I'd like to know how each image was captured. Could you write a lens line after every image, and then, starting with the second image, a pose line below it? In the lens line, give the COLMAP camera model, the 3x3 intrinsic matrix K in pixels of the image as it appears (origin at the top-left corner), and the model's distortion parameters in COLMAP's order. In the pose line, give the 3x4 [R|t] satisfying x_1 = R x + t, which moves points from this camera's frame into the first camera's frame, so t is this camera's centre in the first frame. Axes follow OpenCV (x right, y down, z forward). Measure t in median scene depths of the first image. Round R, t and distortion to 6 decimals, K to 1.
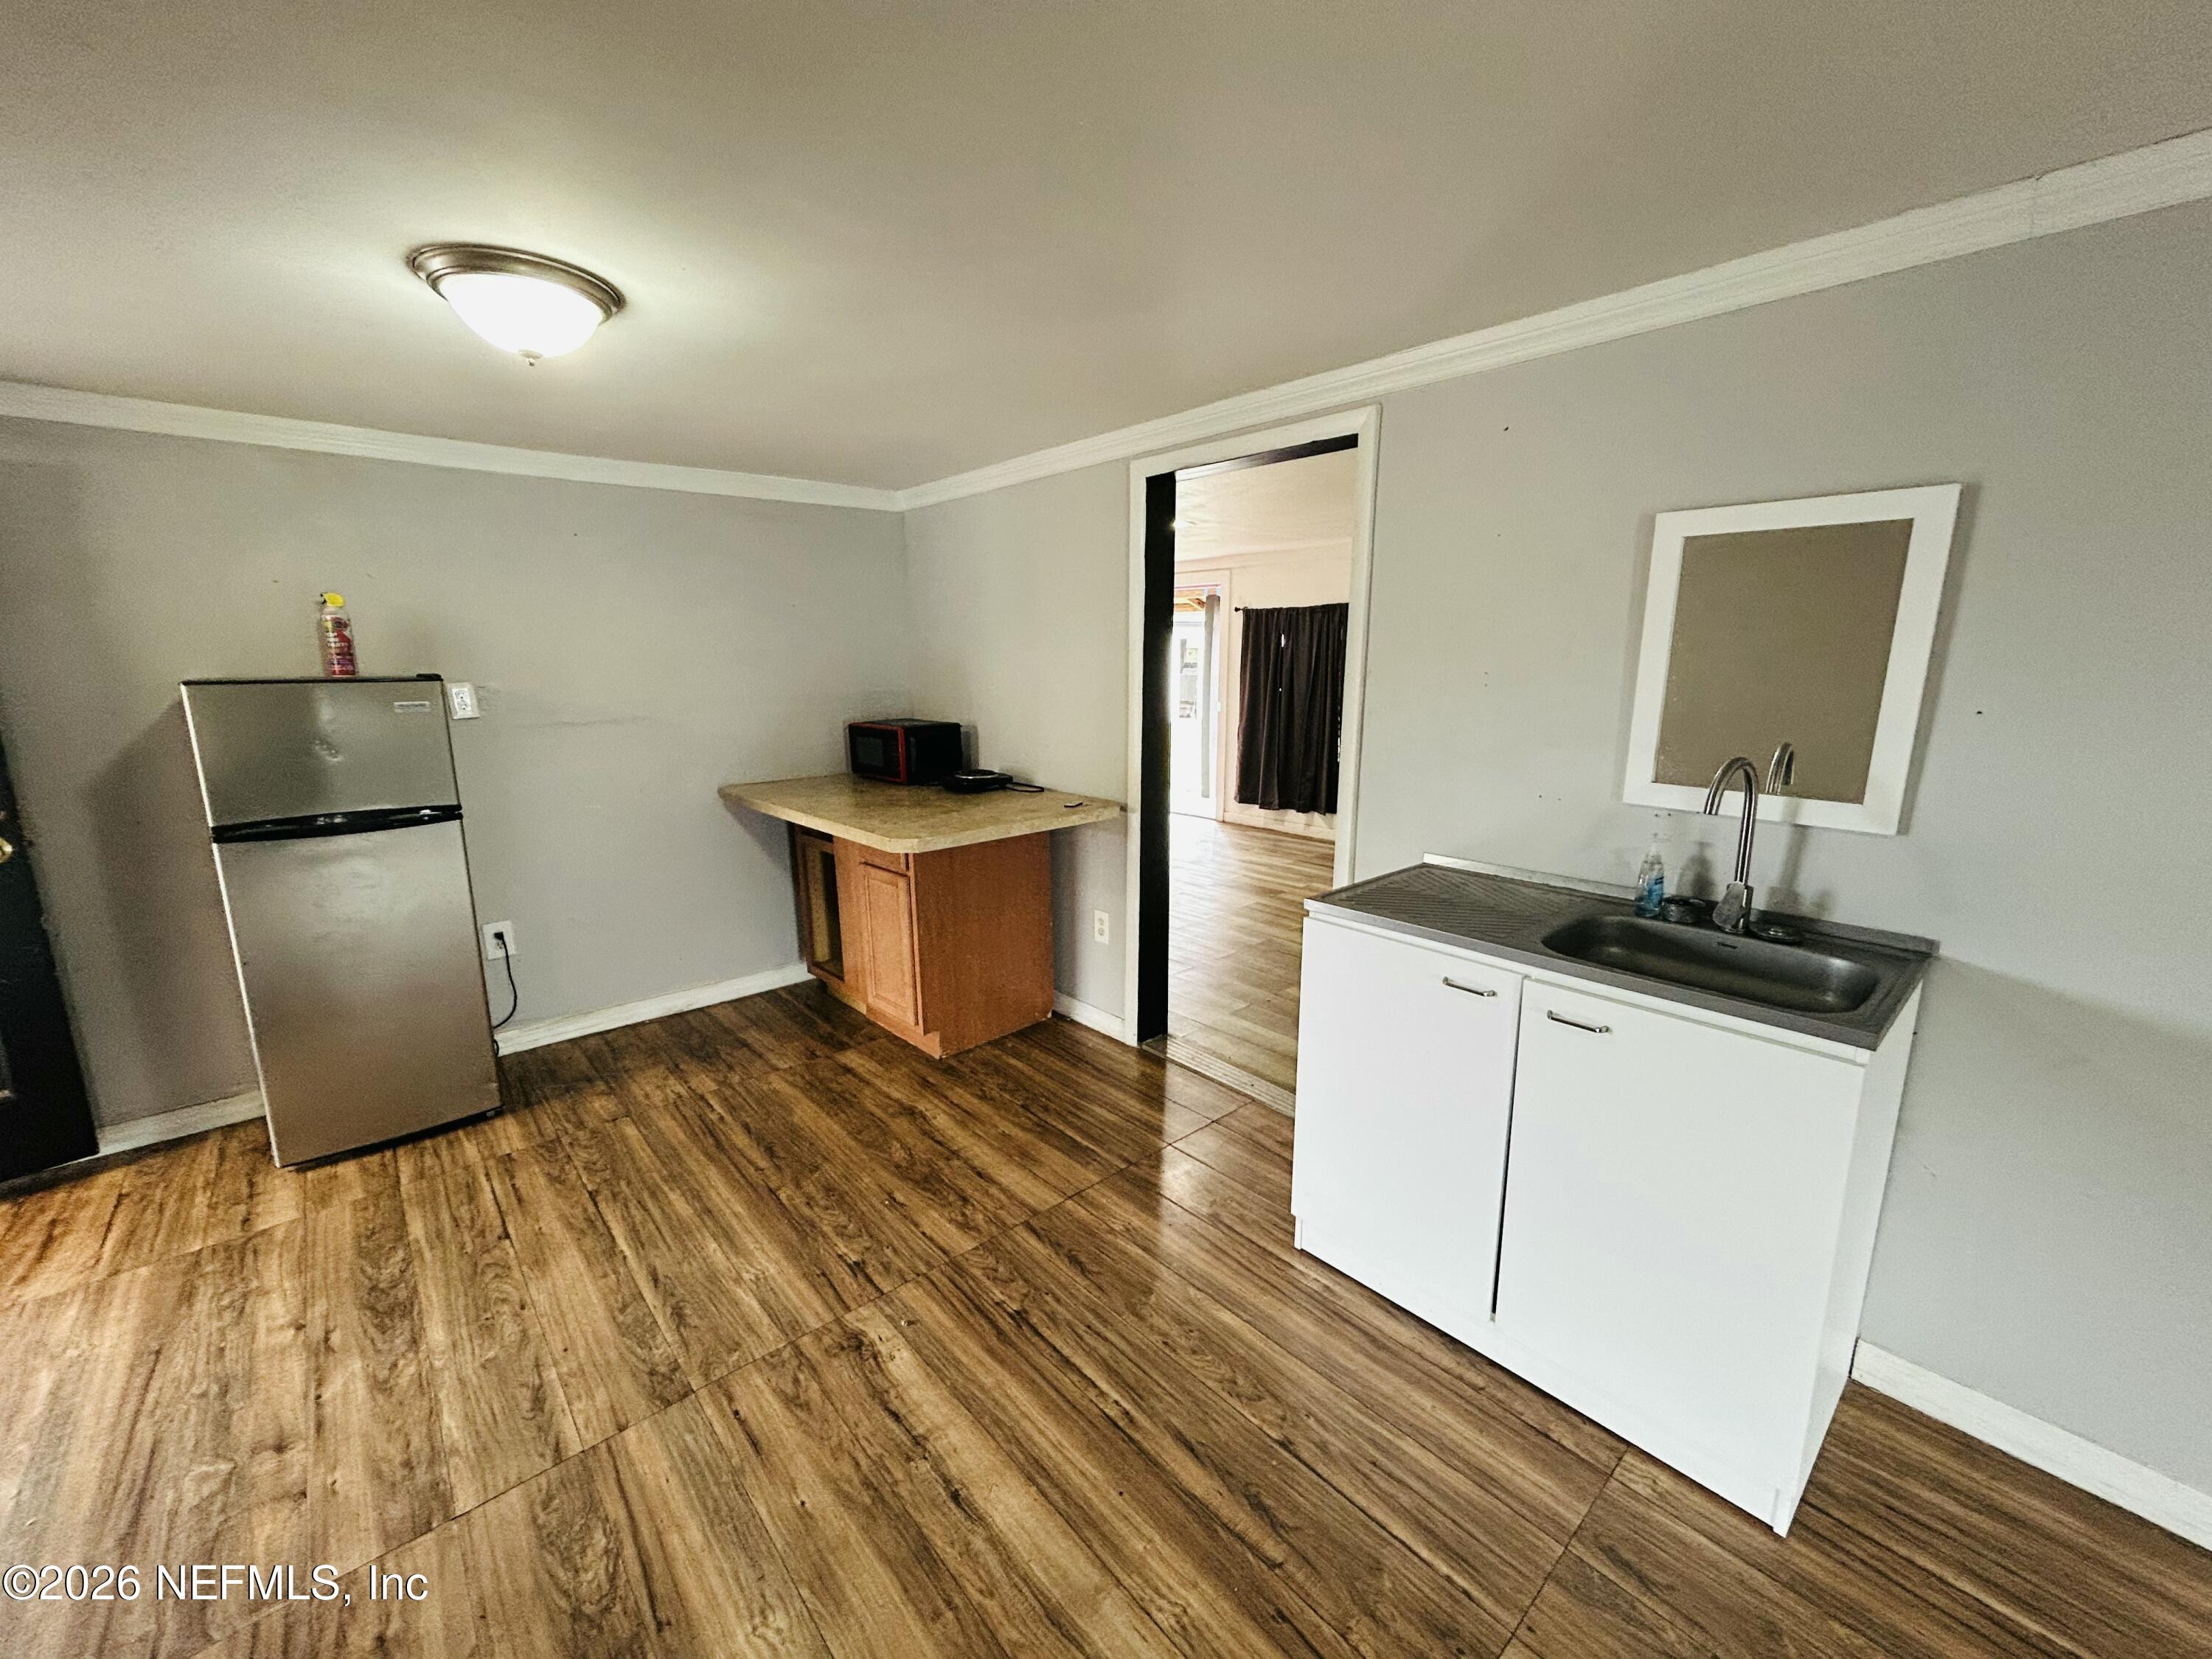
lens RADIAL K [[891.8, 0, 1106.0], [0, 891.8, 829.5], [0, 0, 1]] dist [-0.002468, -0.000120]
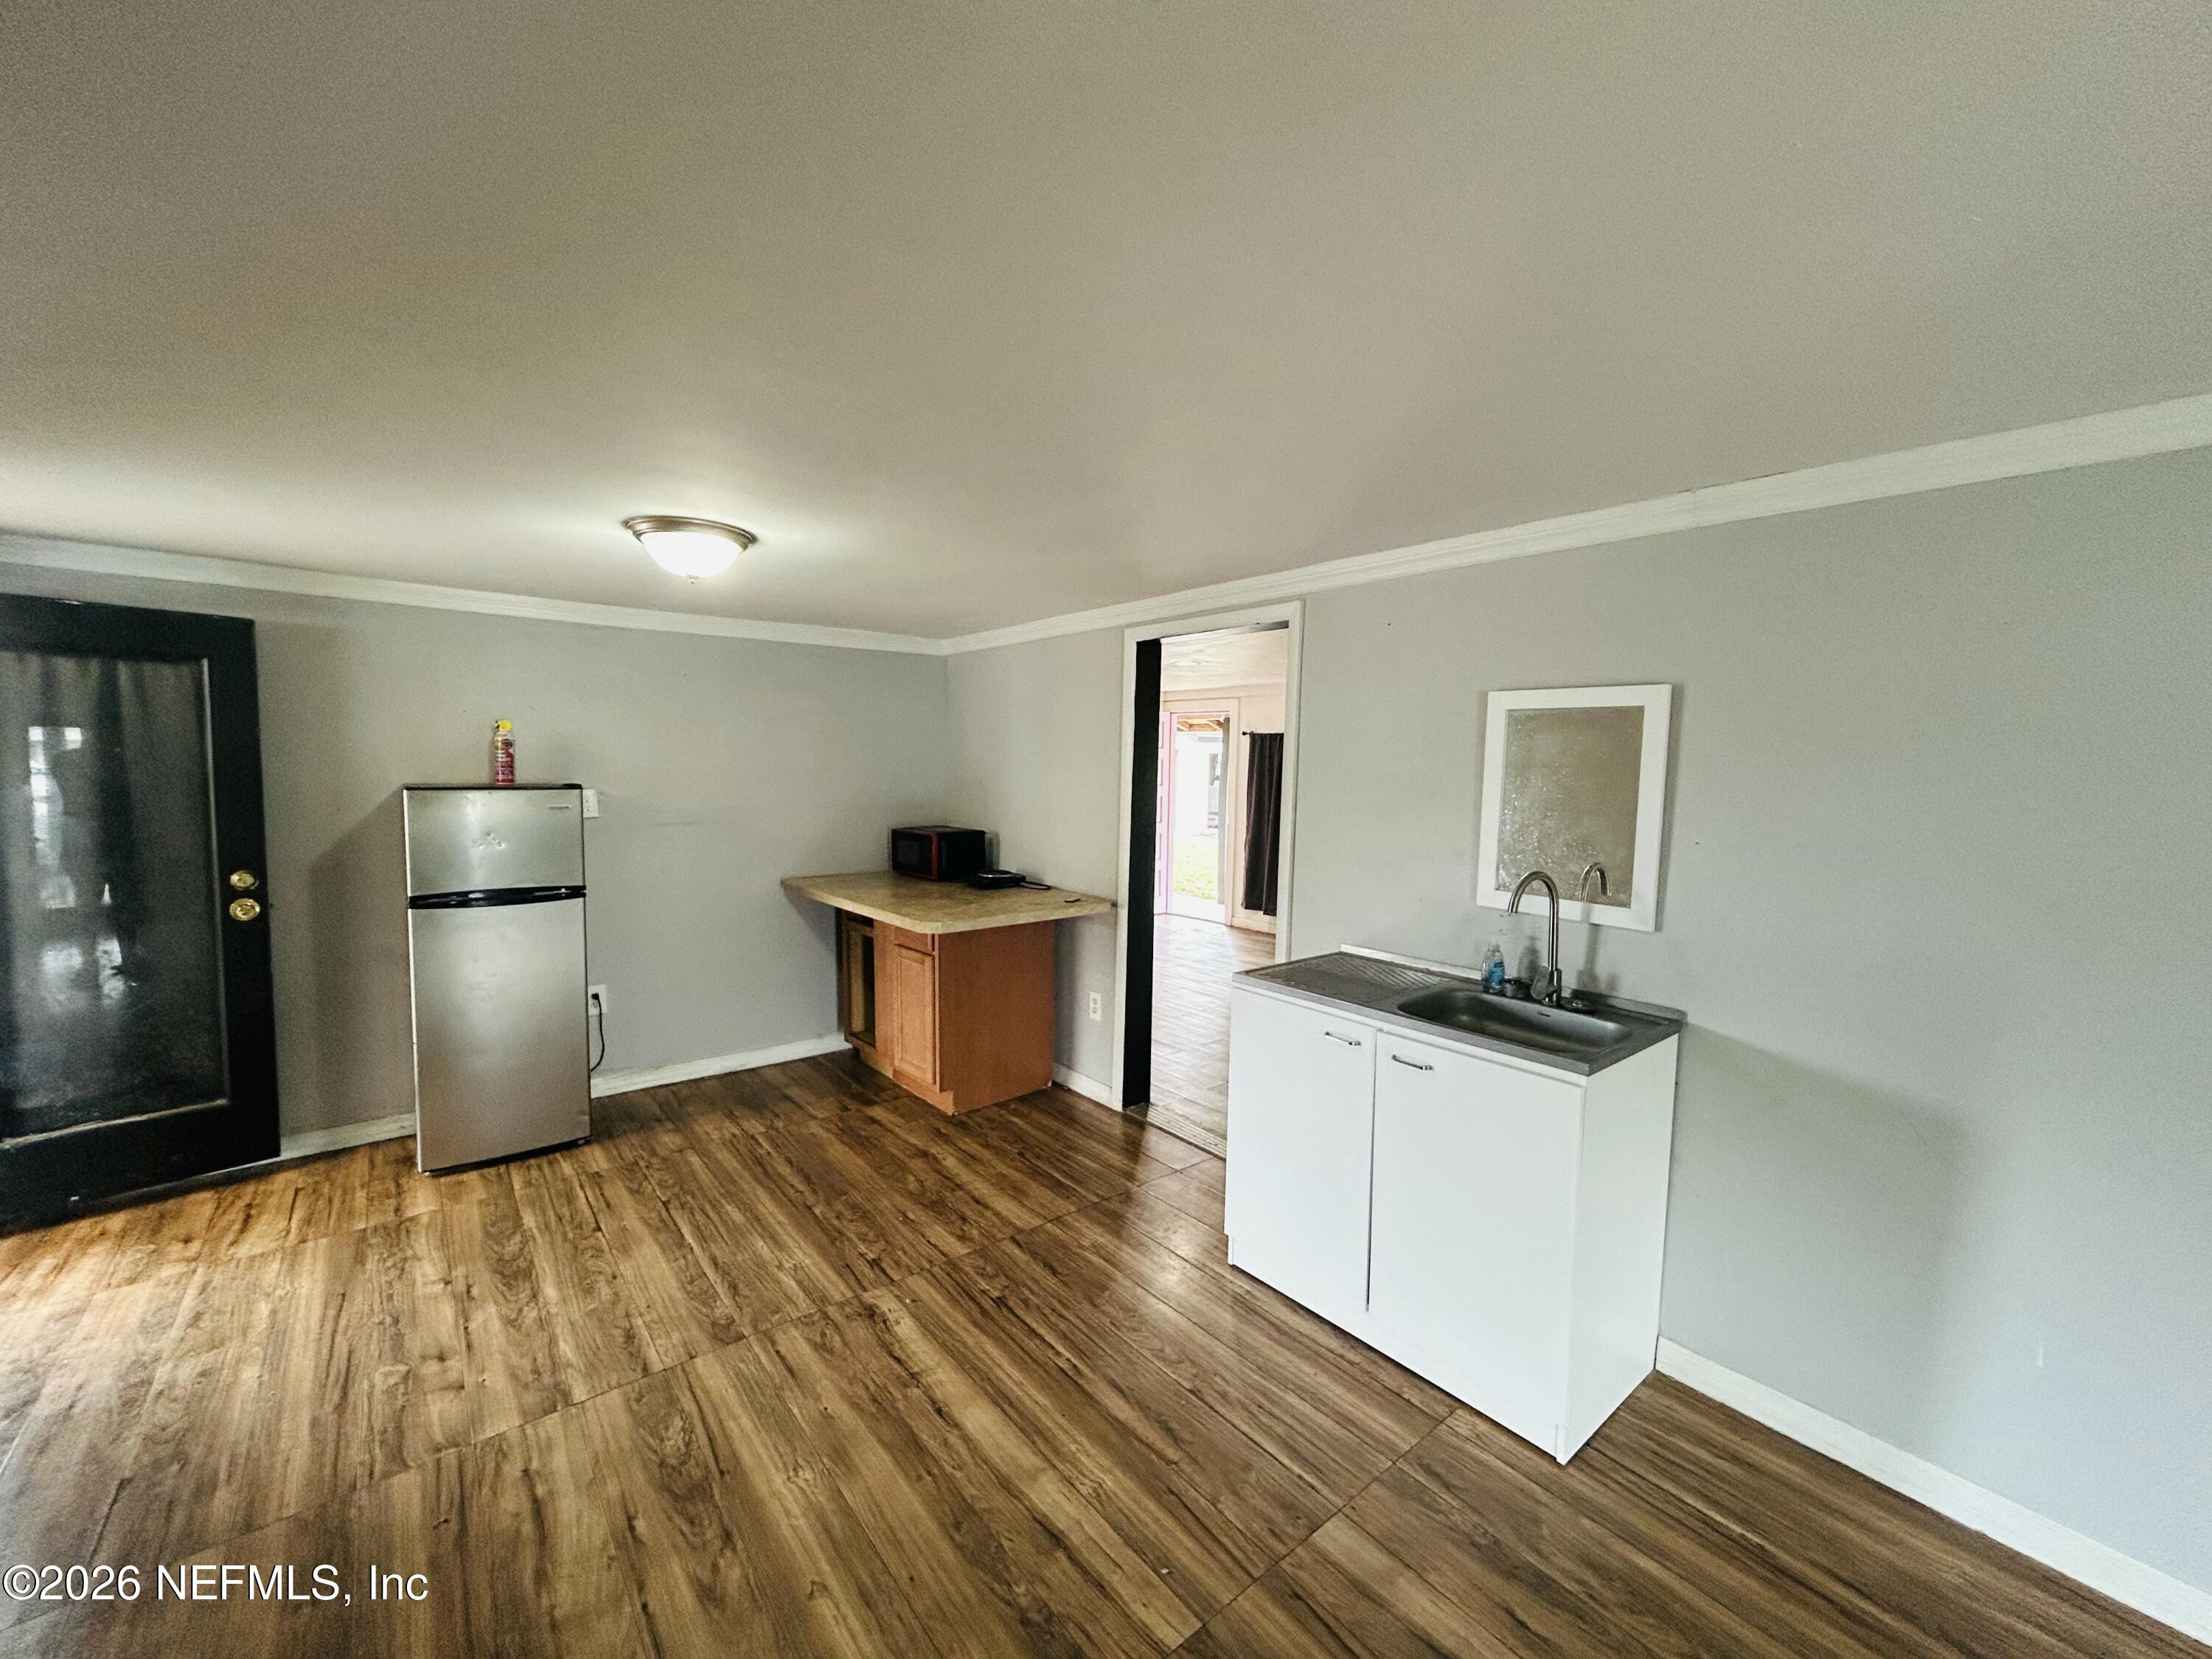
lens RADIAL K [[881.6, 0, 1106.0], [0, 881.6, 829.5], [0, 0, 1]] dist [-0.002975, -0.000158]
pose [[0.998945, 0.023656, -0.039371, 0.090715], [-0.028212, 0.992433, -0.119503, 0.030881], [0.036246, 0.120488, 0.992053, -0.326328]]
